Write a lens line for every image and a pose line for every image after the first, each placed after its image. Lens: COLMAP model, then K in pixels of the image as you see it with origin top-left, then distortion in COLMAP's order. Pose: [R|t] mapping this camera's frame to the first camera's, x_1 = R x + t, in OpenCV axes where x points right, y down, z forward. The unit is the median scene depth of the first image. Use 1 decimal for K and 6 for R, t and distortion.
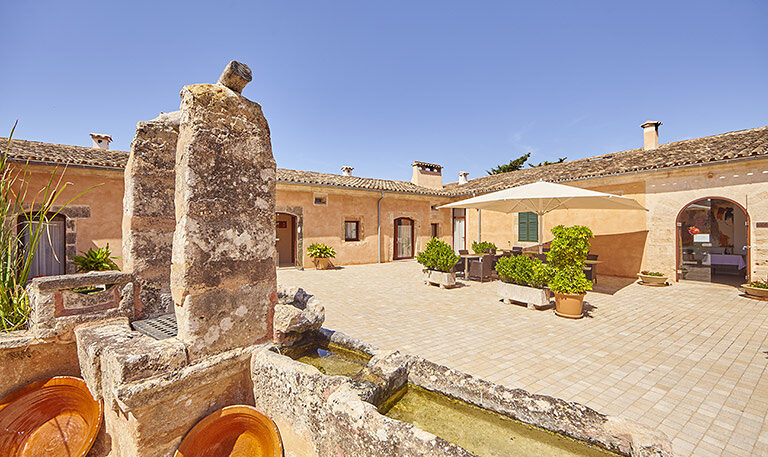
lens RADIAL K [[305.9, 0, 384.0], [0, 305.9, 228.5], [0, 0, 1]] dist [0.000058, -0.000019]
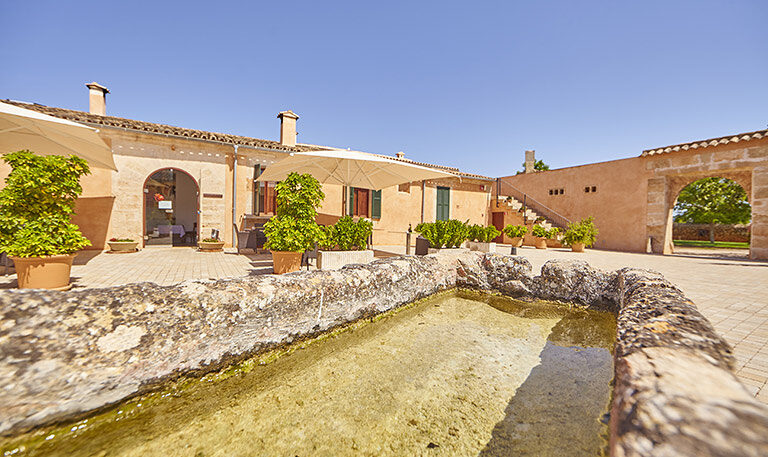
lens RADIAL K [[305.9, 0, 384.0], [0, 305.9, 228.5], [0, 0, 1]] dist [0.000058, -0.000019]
pose [[0.034279, -0.000475, 0.999412, -0.012502], [-0.020931, 0.999780, 0.001193, 0.133431], [-0.999193, -0.020960, 0.034262, 0.265895]]
